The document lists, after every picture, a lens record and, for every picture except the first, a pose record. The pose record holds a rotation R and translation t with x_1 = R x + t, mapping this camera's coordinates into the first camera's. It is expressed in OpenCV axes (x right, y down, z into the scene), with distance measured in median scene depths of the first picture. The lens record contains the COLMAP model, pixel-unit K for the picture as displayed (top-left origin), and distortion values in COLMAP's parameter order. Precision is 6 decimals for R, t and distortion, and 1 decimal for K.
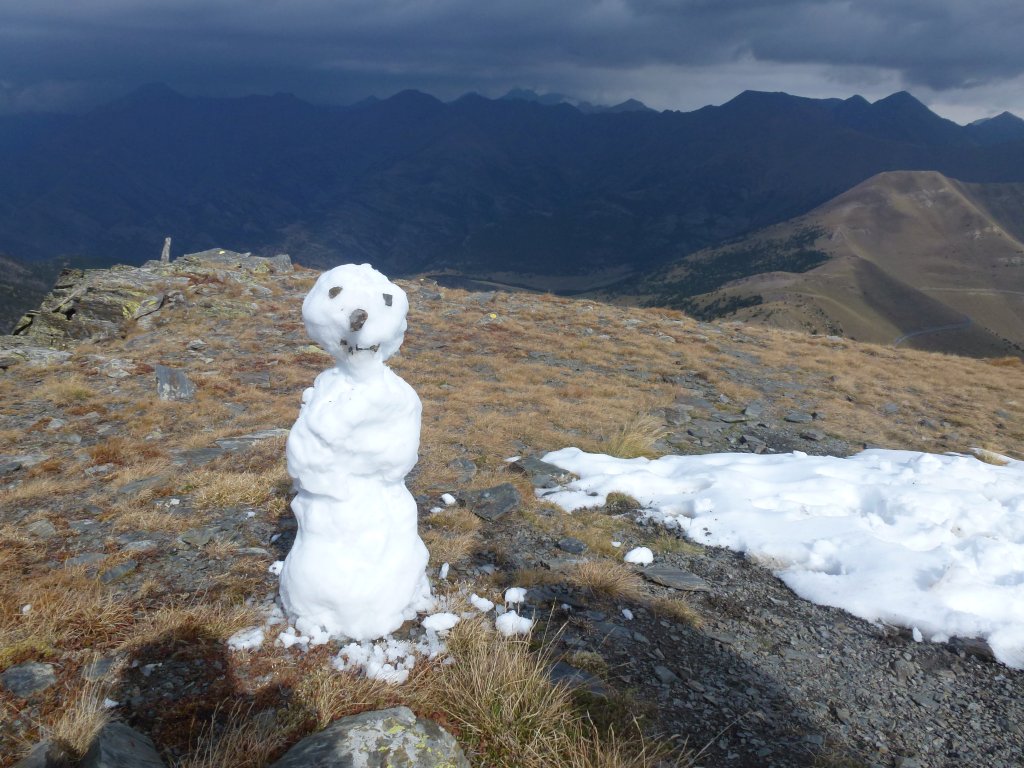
lens RADIAL K [[725.3, 0, 512.0], [0, 725.3, 384.0], [0, 0, 1]] dist [-0.042506, -0.001627]
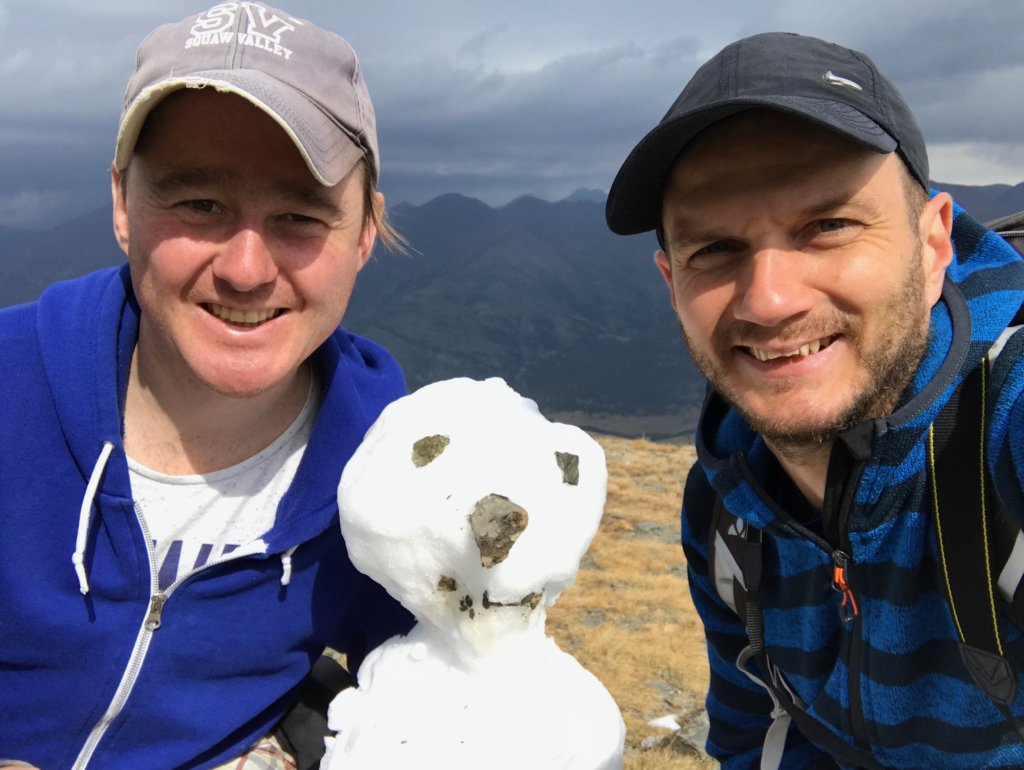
lens RADIAL K [[922.0, 0, 512.0], [0, 922.0, 385.0], [0, 0, 1]] dist [0.064628, 0.001232]
pose [[0.997341, -0.018293, -0.070538, -0.035779], [0.005128, 0.983200, -0.182462, -0.015426], [0.072691, 0.181615, 0.980679, 0.112709]]
